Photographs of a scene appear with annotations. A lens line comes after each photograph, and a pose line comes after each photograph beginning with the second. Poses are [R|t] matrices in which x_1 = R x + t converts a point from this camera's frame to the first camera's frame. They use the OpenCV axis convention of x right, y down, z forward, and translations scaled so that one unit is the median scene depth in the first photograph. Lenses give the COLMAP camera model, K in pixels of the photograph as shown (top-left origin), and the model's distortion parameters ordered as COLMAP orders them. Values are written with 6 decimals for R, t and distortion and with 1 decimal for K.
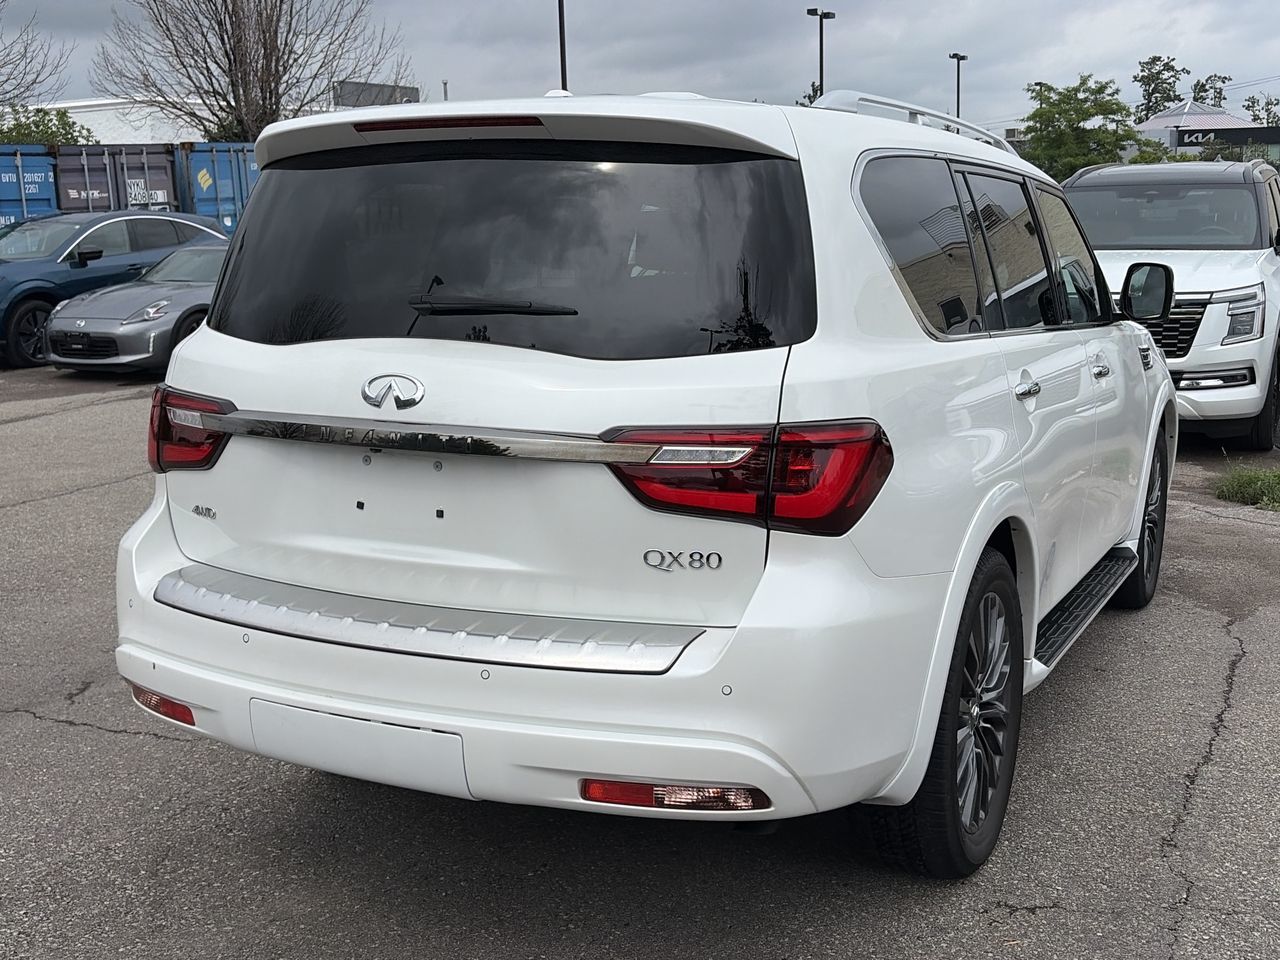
lens RADIAL K [[1467.2, 0, 640.0], [0, 1467.2, 480.0], [0, 0, 1]] dist [0.022841, -0.001971]
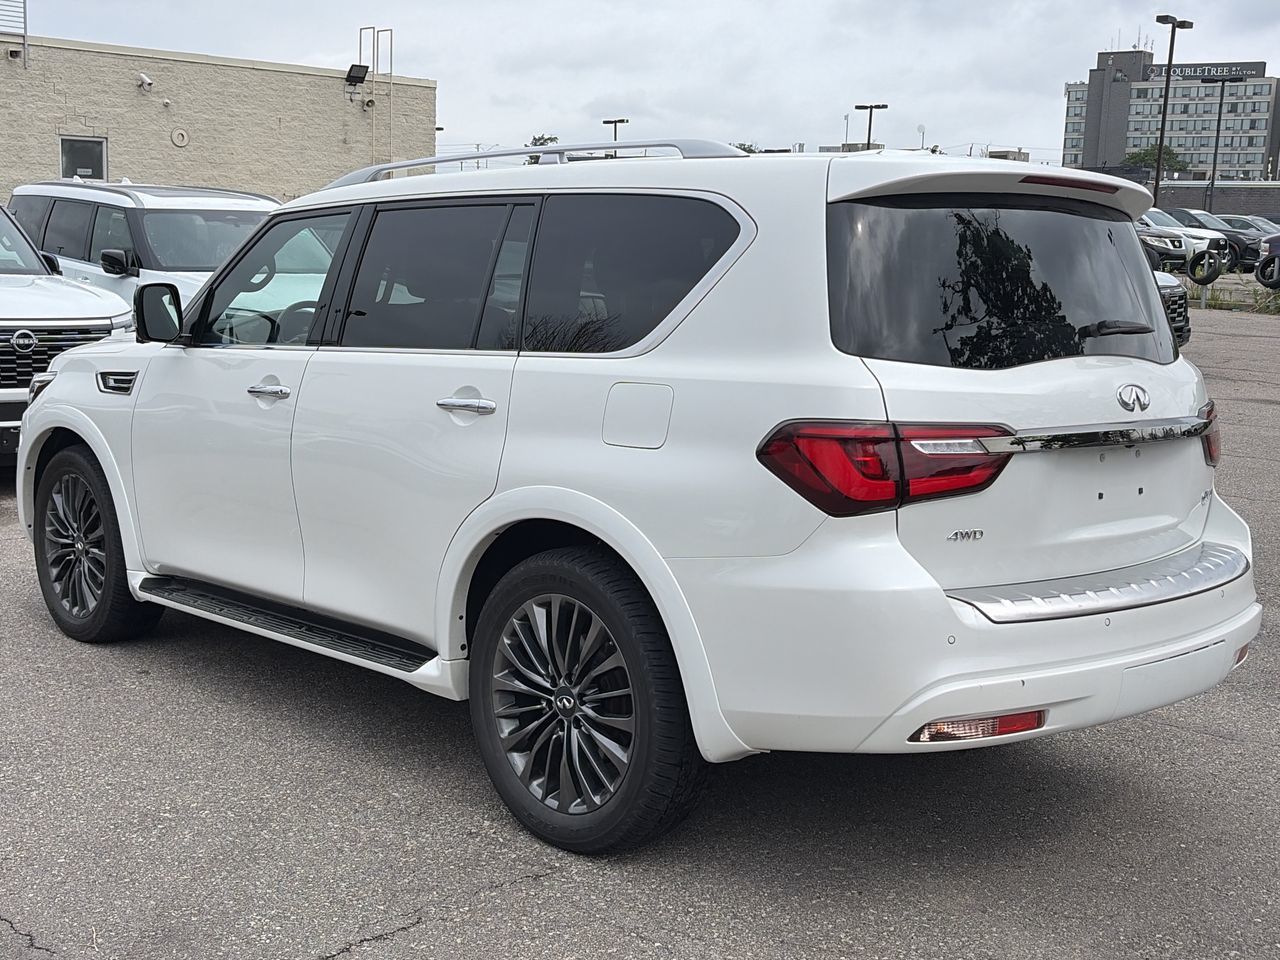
lens RADIAL K [[1543.2, 0, 652.6], [0, 1543.2, 478.2], [0, 0, 1]] dist [0.119970, -0.330700]
pose [[0.331804, -0.105659, 0.937413, -1.432994], [0.127125, 0.989652, 0.066550, -0.122425], [-0.934744, 0.097087, 0.341802, 0.859565]]
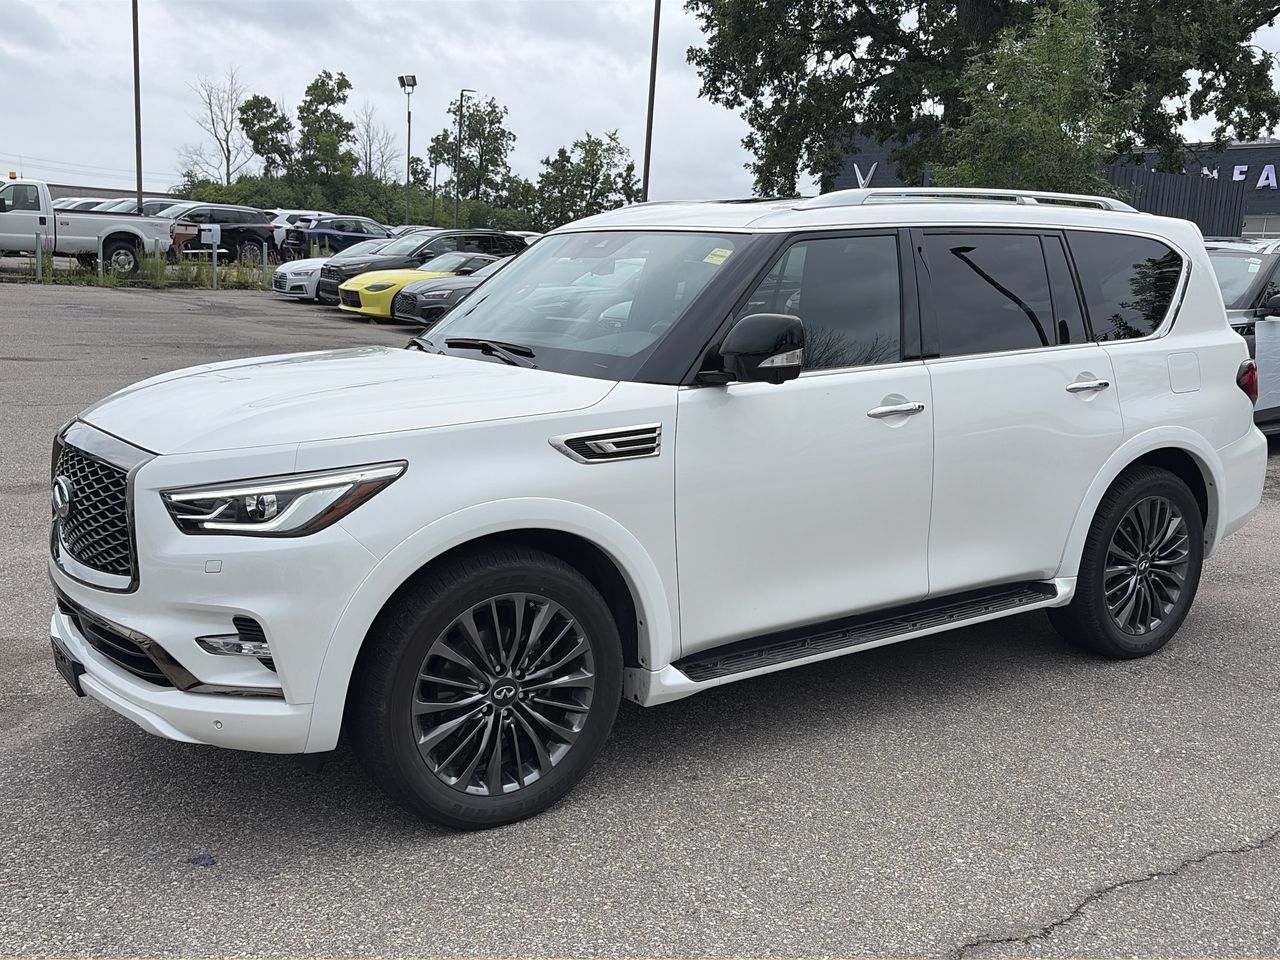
lens RADIAL K [[1283.7, 0, 640.0], [0, 1283.7, 480.0], [0, 0, 1]] dist [0.122755, -0.316417]
pose [[-0.881429, -0.089129, 0.463831, -0.462379], [0.065452, 0.949509, 0.306836, -0.522539], [-0.467760, 0.300813, -0.831091, 3.052054]]
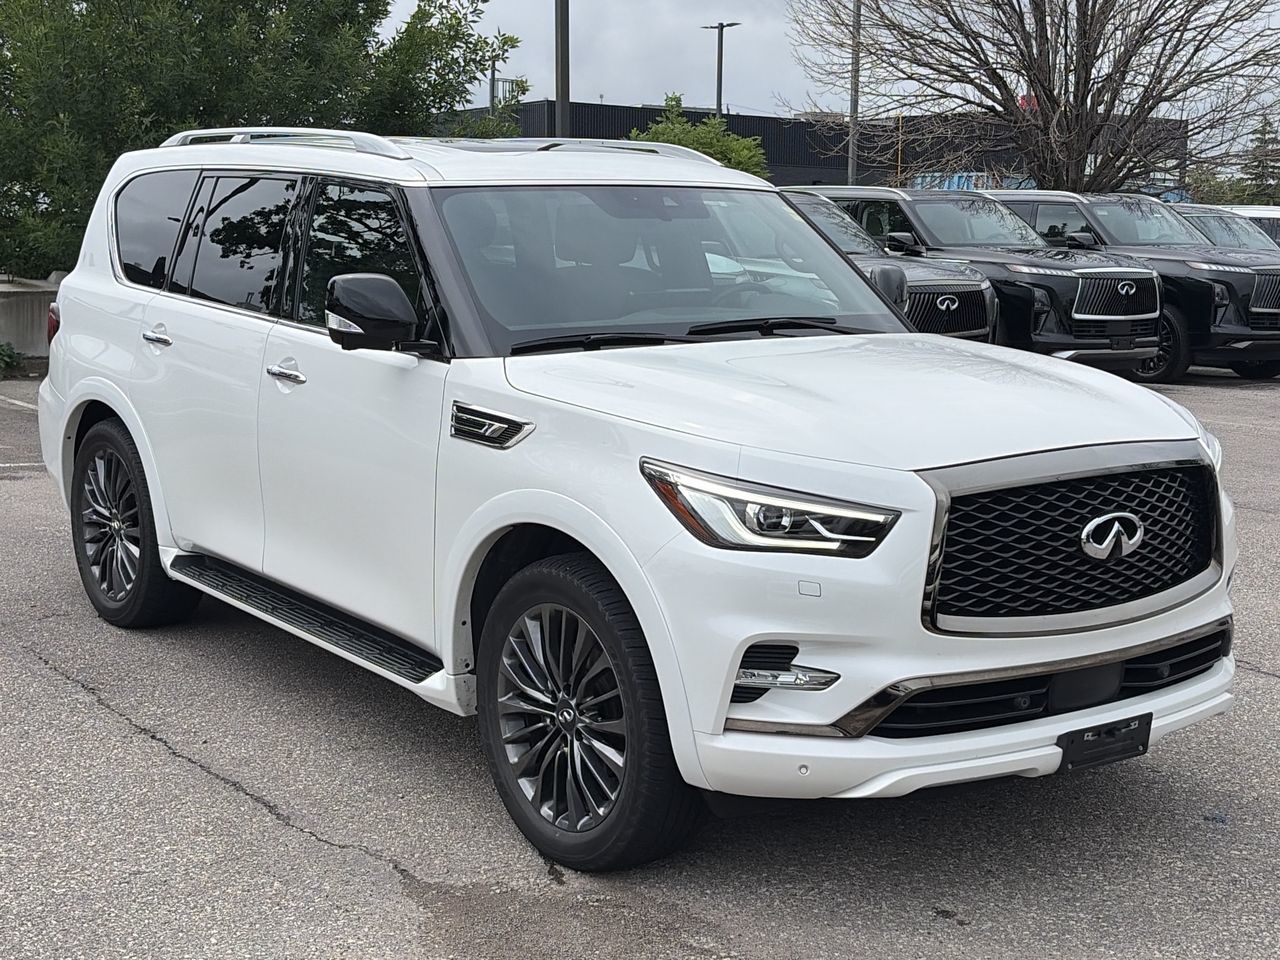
lens RADIAL K [[1812.7, 0, 640.0], [0, 1812.7, 480.0], [0, 0, 1]] dist [0.168769, -0.520109]
pose [[-0.444195, 0.135676, -0.885598, 1.909223], [-0.160898, 0.960316, 0.227825, -0.474450], [0.881364, 0.243689, -0.404738, 2.555879]]
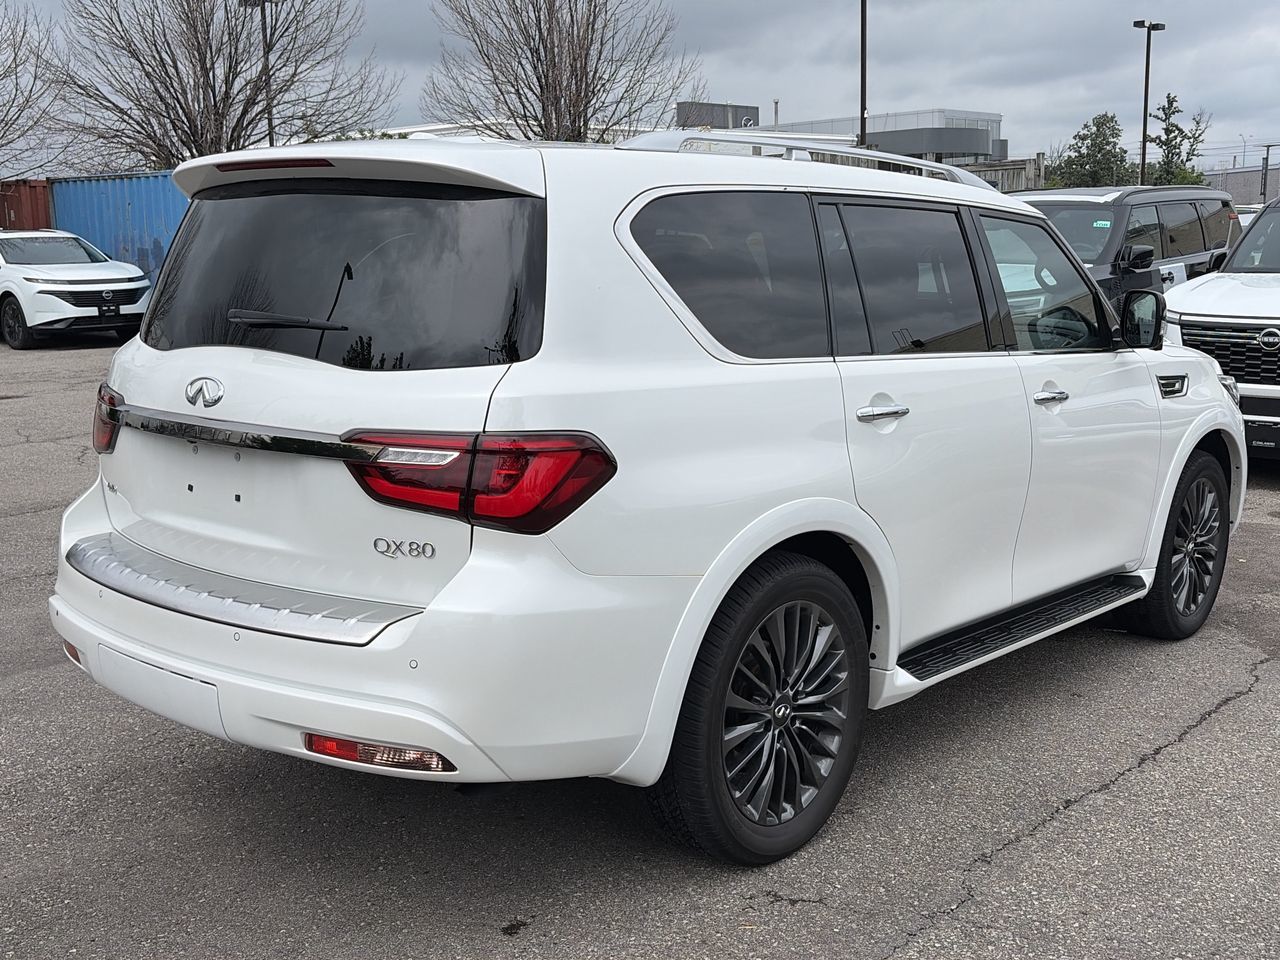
lens RADIAL K [[1418.7, 0, 640.0], [0, 1418.7, 480.0], [0, 0, 1]] dist [0.048234, -0.049951]
pose [[0.971640, 0.047521, -0.231640, 0.401244], [-0.048305, 0.998830, 0.002285, -0.008556], [0.231478, 0.008969, 0.972799, -0.026365]]
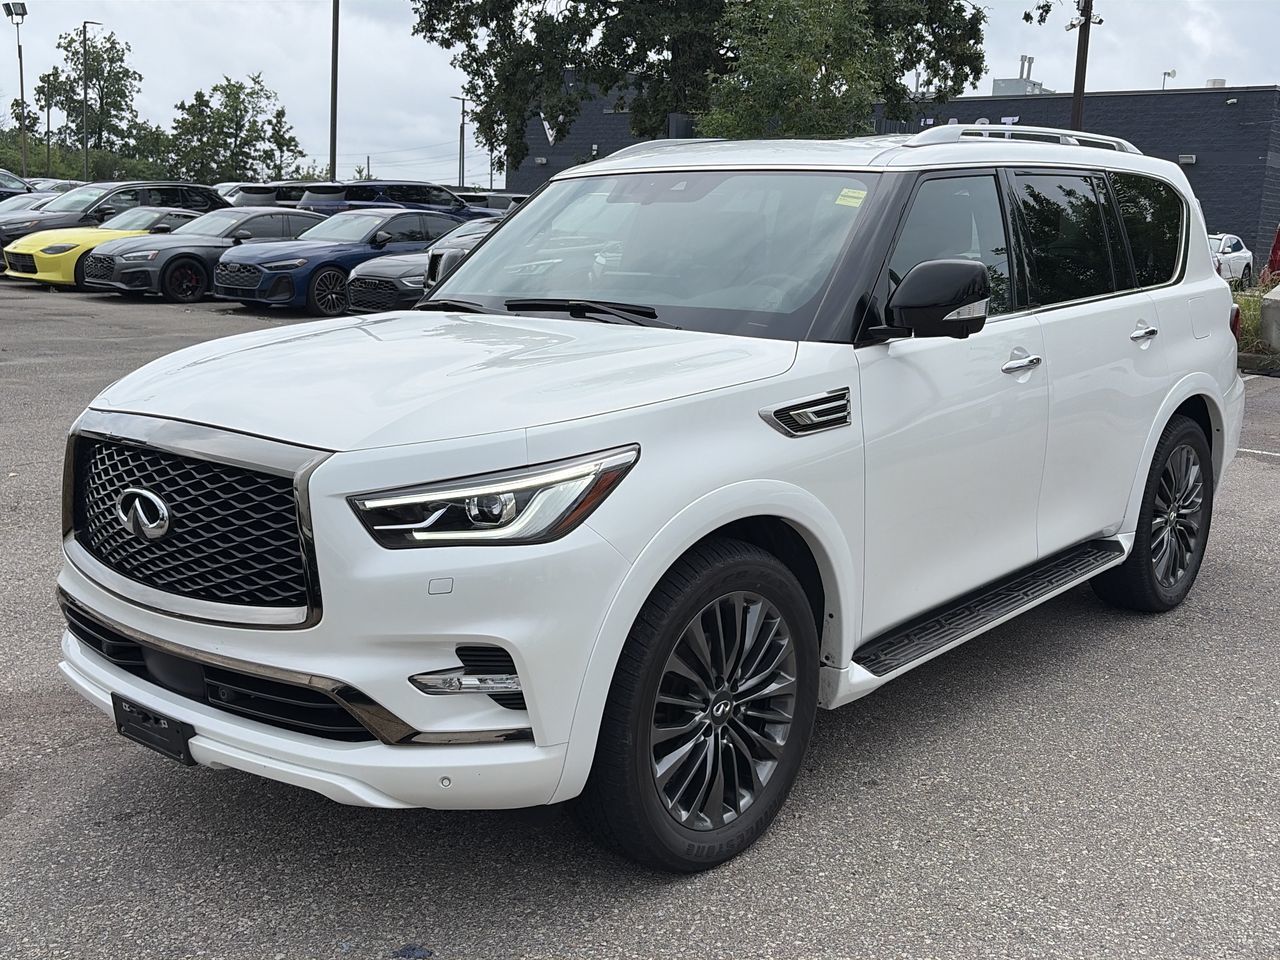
lens RADIAL K [[1364.8, 0, 640.0], [0, 1364.8, 480.0], [0, 0, 1]] dist [0.083903, -0.168454]
pose [[-0.972215, -0.045780, 0.229570, -0.011547], [0.035886, 0.939952, 0.339414, -0.519499], [-0.231323, 0.338222, -0.912193, 3.120220]]
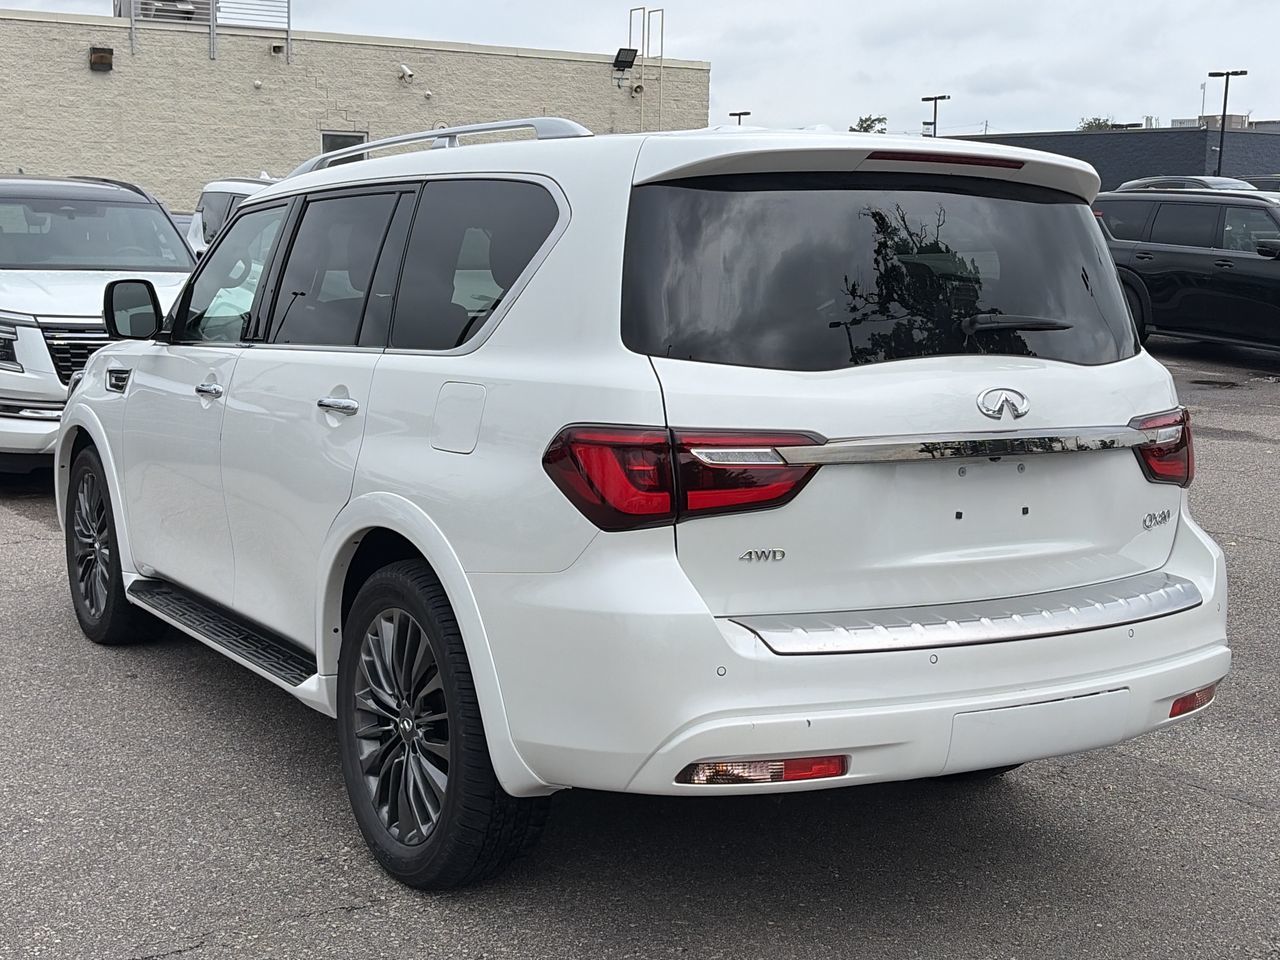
lens RADIAL K [[1668.4, 0, 655.3], [0, 1668.4, 481.3], [0, 0, 1]] dist [0.154788, -0.482998]
pose [[0.515007, -0.093548, 0.852066, -1.262207], [0.119225, 0.992182, 0.036869, -0.073680], [-0.848854, 0.082600, 0.522134, 0.525076]]
